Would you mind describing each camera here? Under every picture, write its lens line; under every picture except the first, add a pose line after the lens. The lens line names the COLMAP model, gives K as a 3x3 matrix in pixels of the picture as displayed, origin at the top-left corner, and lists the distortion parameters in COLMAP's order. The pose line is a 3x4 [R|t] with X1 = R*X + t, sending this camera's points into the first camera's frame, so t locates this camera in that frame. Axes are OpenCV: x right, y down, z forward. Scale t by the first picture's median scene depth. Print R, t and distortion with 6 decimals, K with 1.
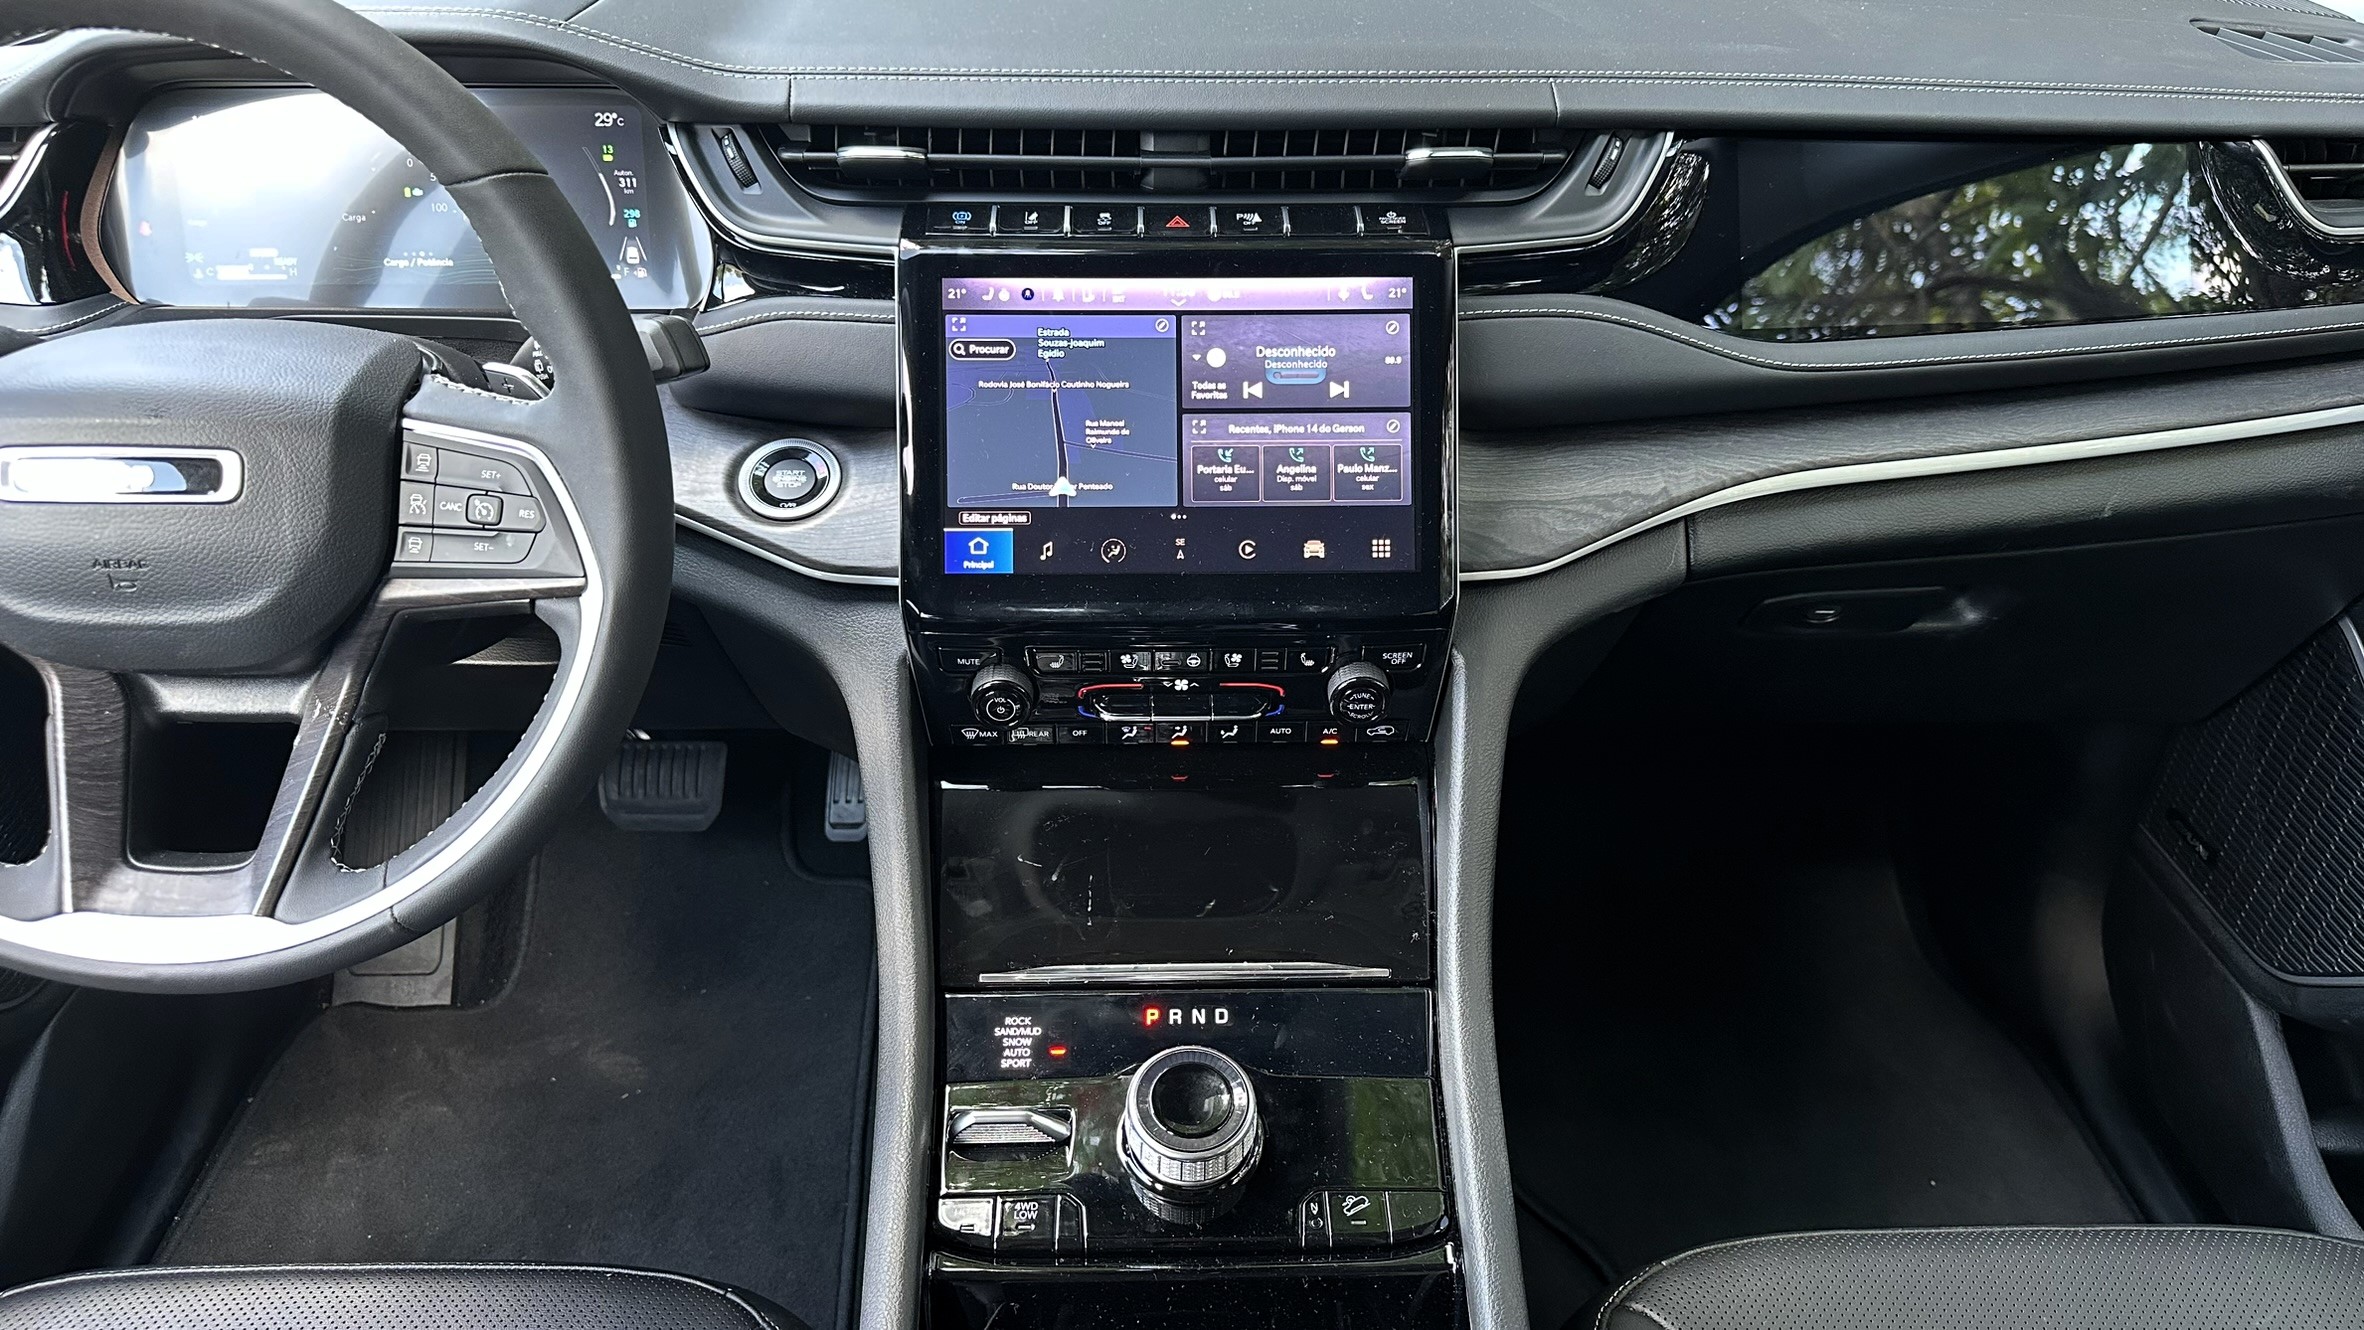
lens RADIAL K [[1646.8, 0, 1183.6], [0, 1646.8, 663.6], [0, 0, 1]] dist [0.070472, -0.104771]
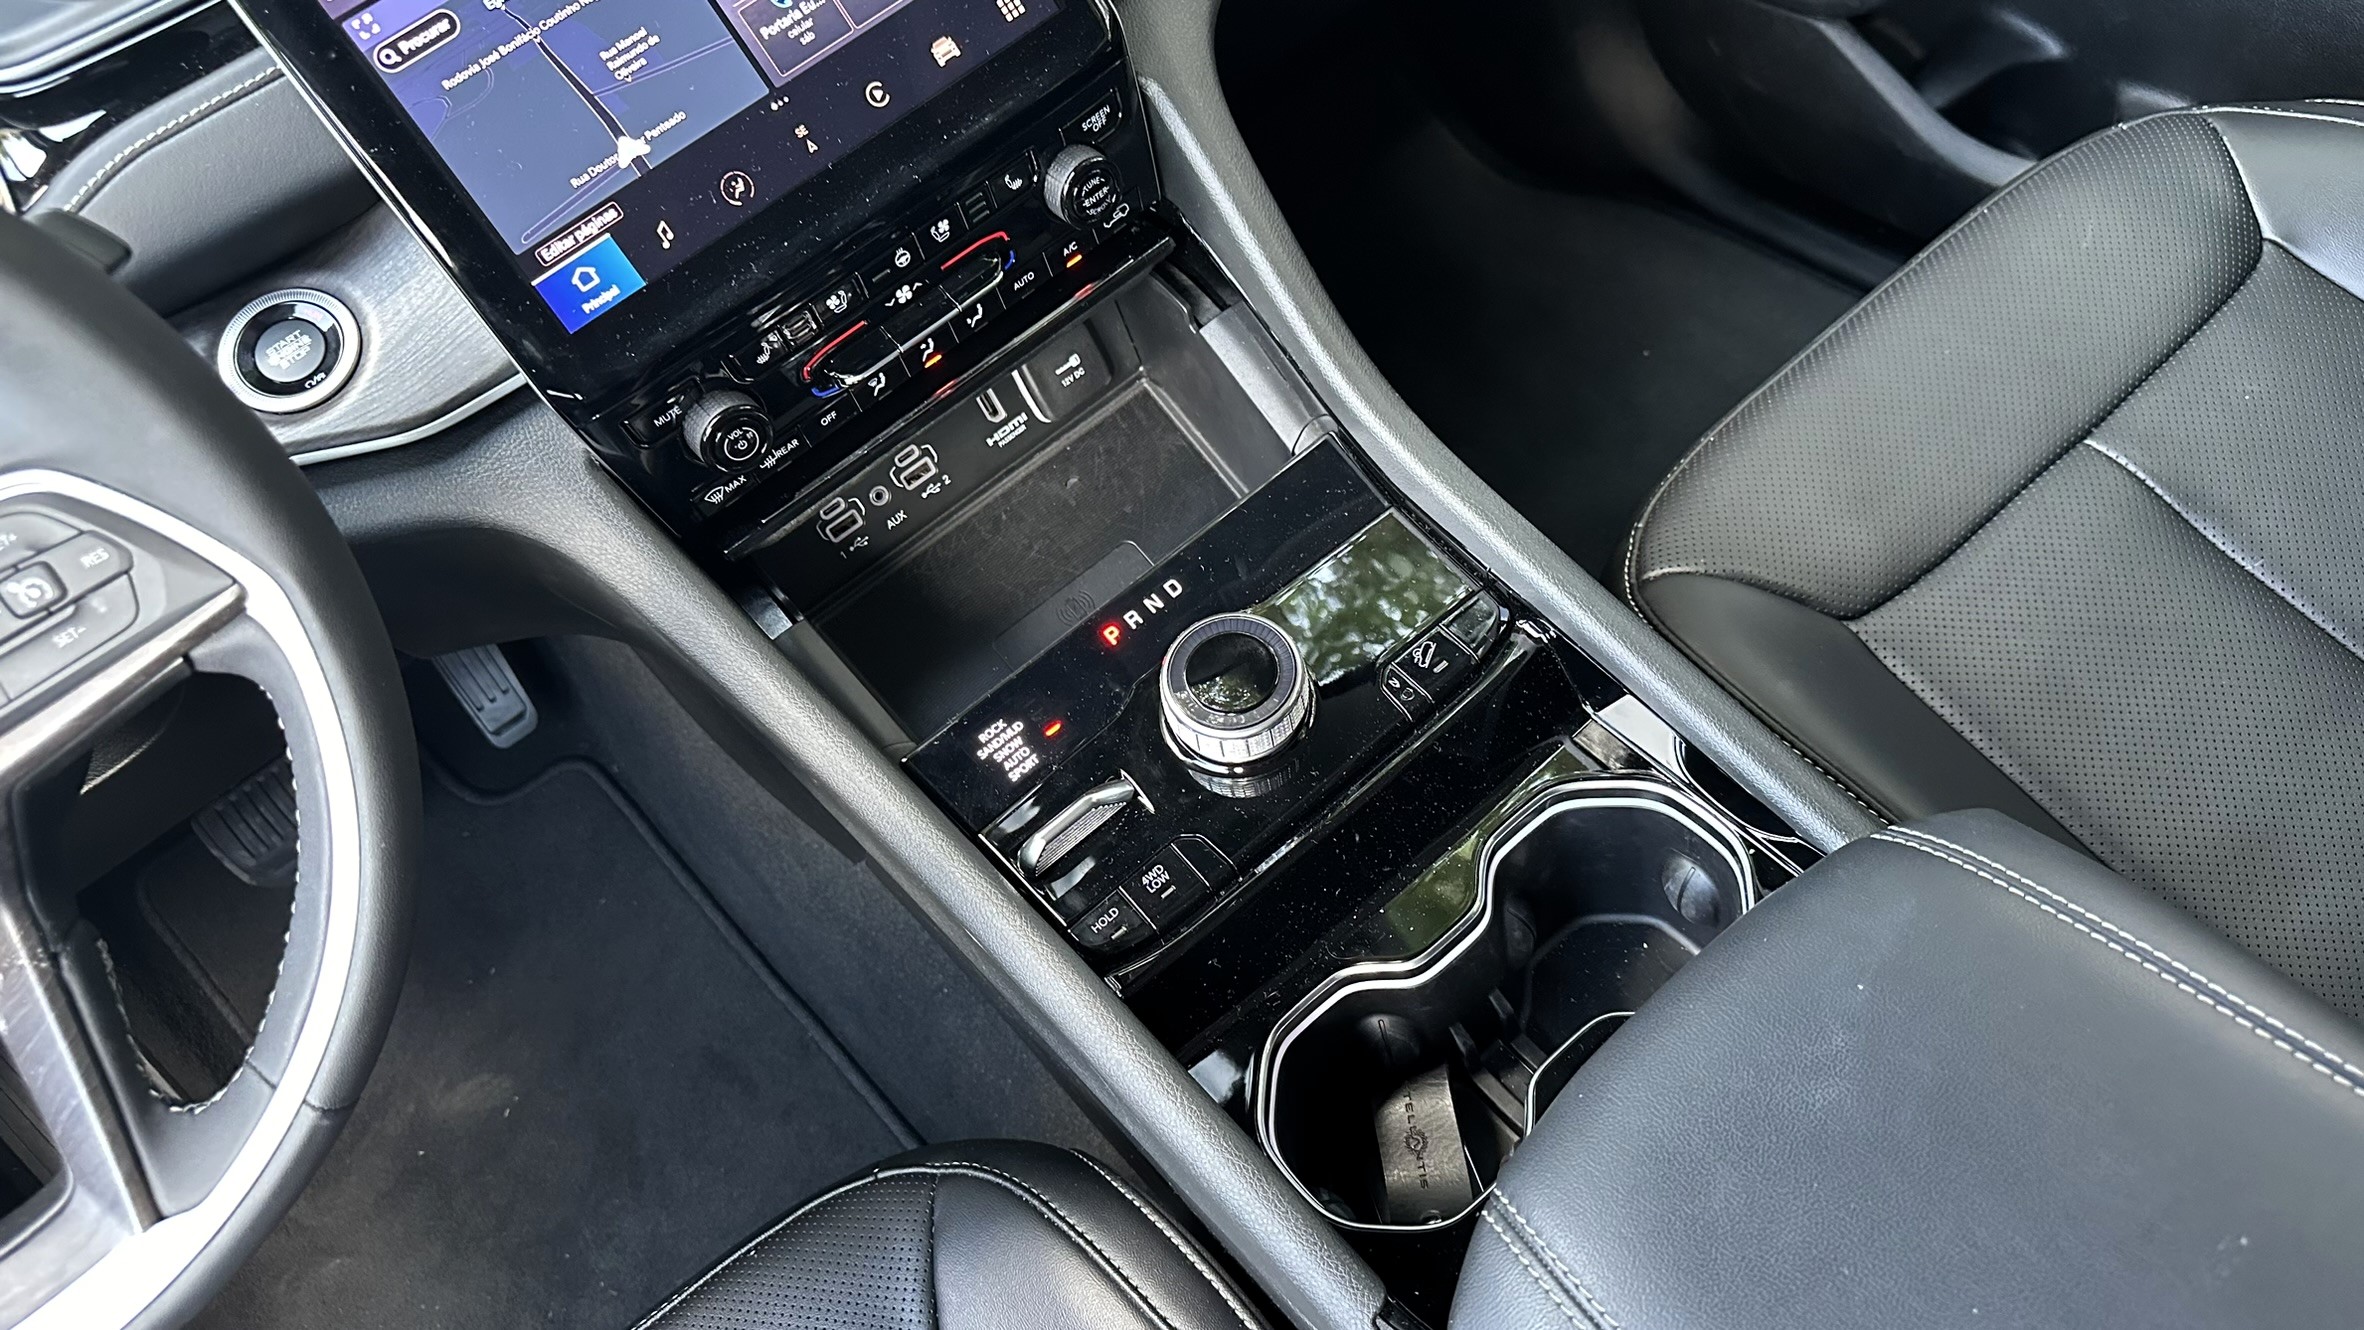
lens RADIAL K [[1646.8, 0, 1159.7], [0, 1646.8, 657.9], [0, 0, 1]] dist [0.070472, -0.104771]
pose [[0.778808, -0.595362, 0.197490, -0.170757], [0.526931, 0.791771, 0.308936, -0.030225], [-0.340296, -0.136538, 0.930353, 0.174489]]
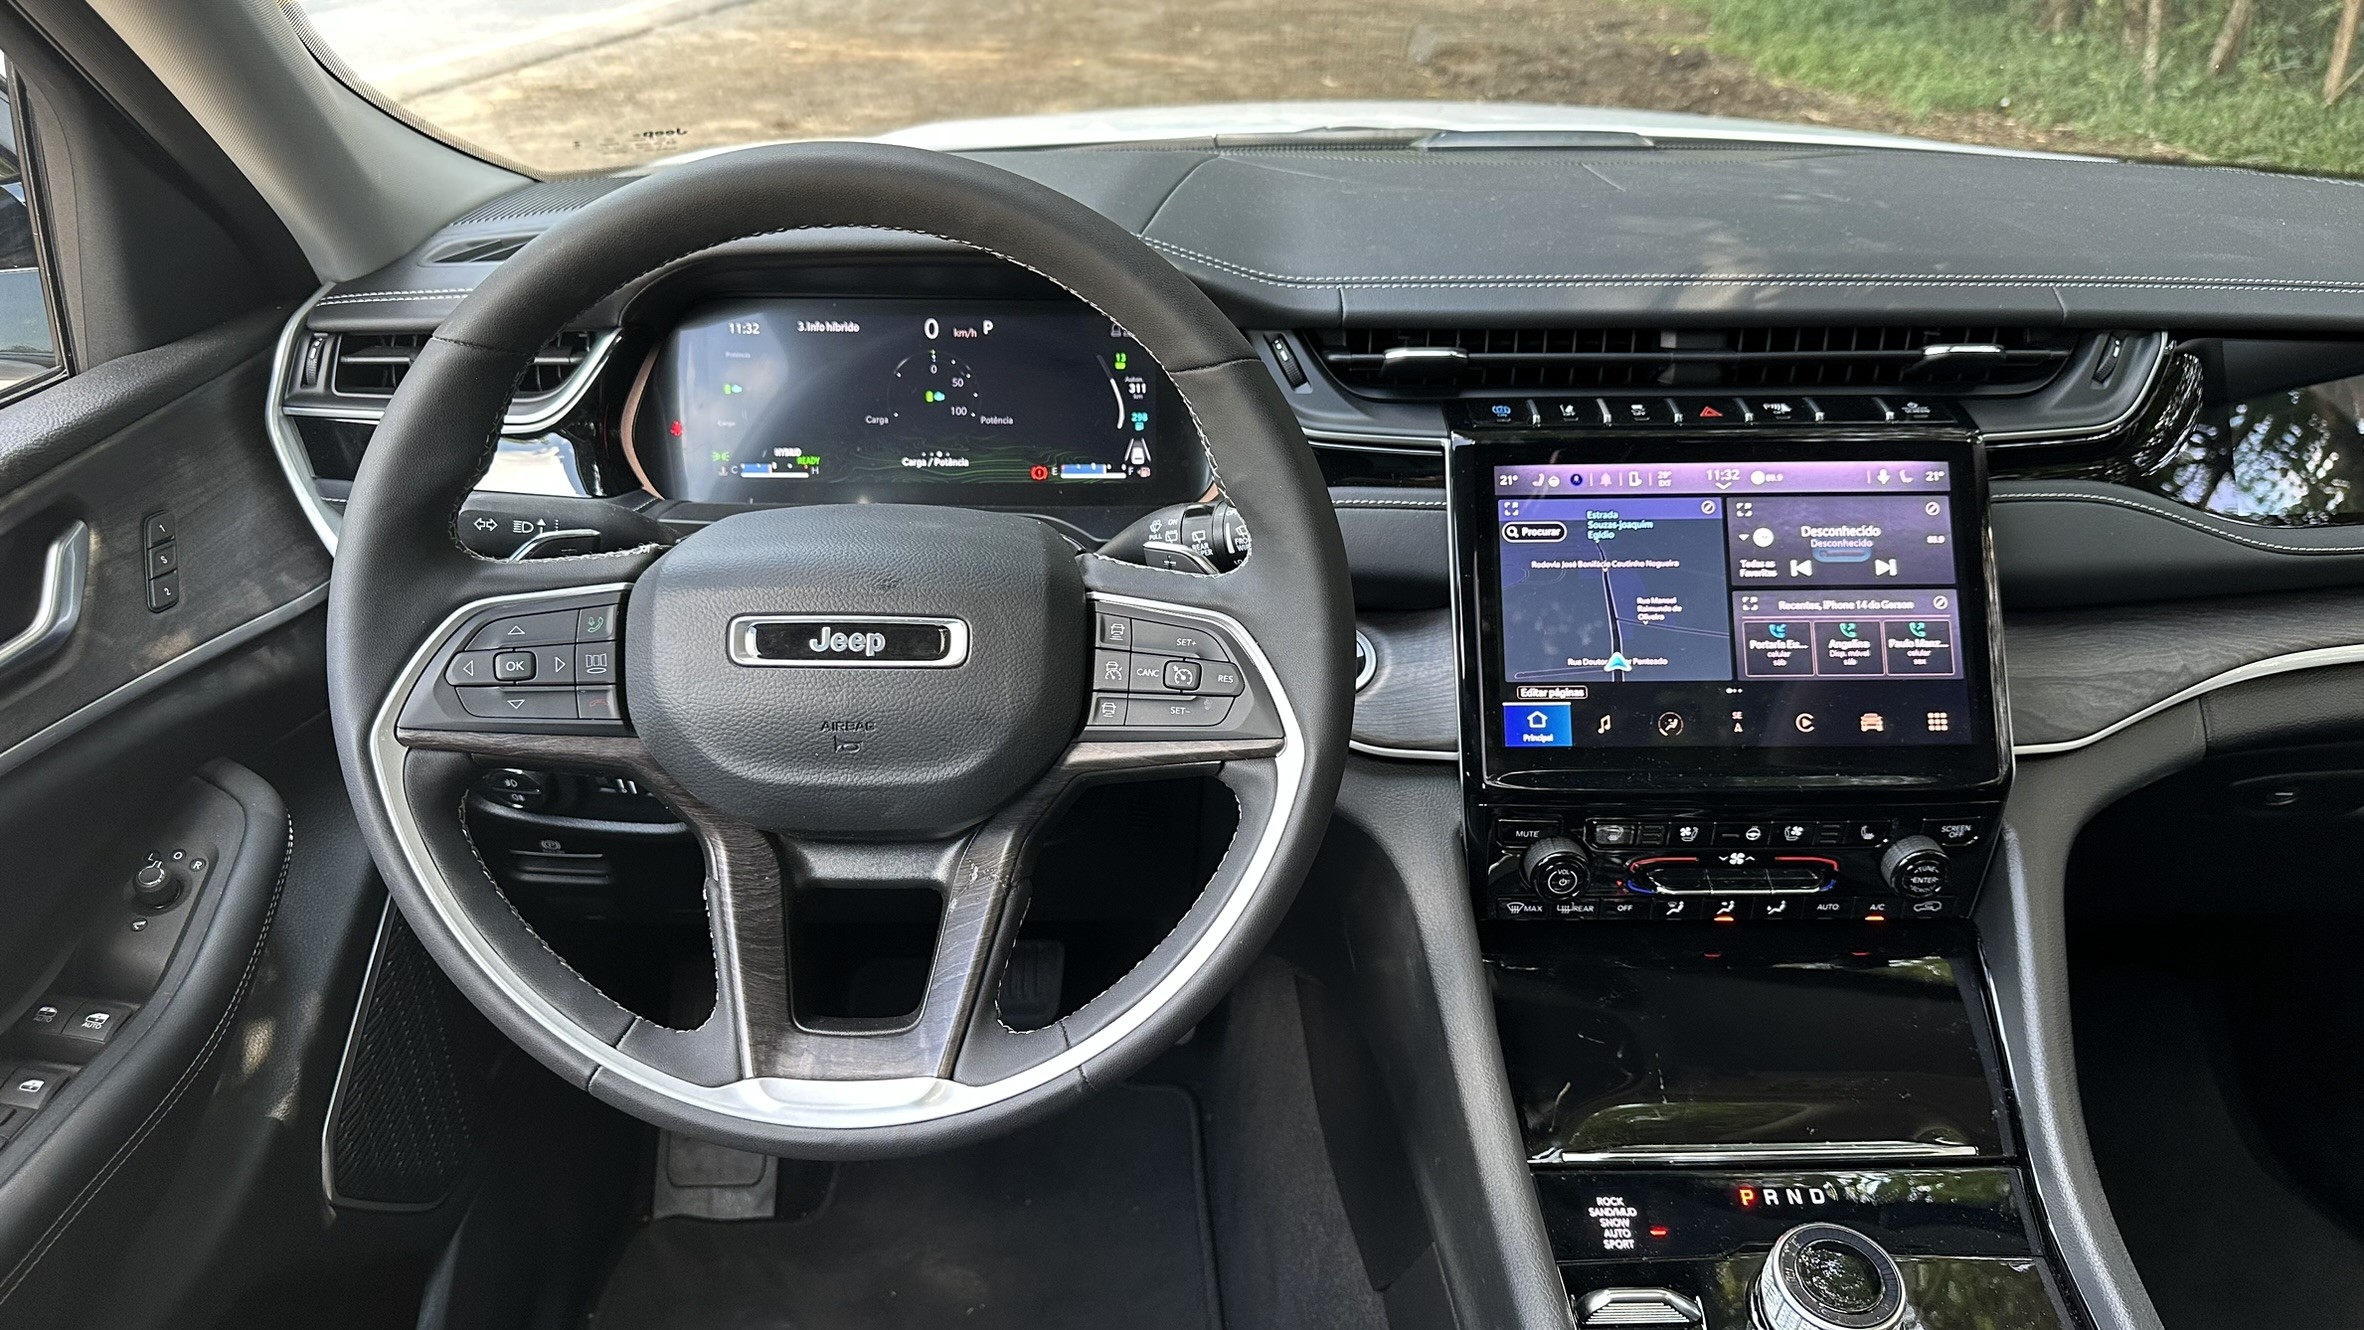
lens RADIAL K [[1646.8, 0, 1213.7], [0, 1646.8, 673.8], [0, 0, 1]] dist [0.070472, -0.104771]
pose [[0.999978, -0.003774, -0.005512, -0.314370], [0.002998, 0.990911, -0.134482, 0.036563], [0.005969, 0.134463, 0.990901, -0.018471]]
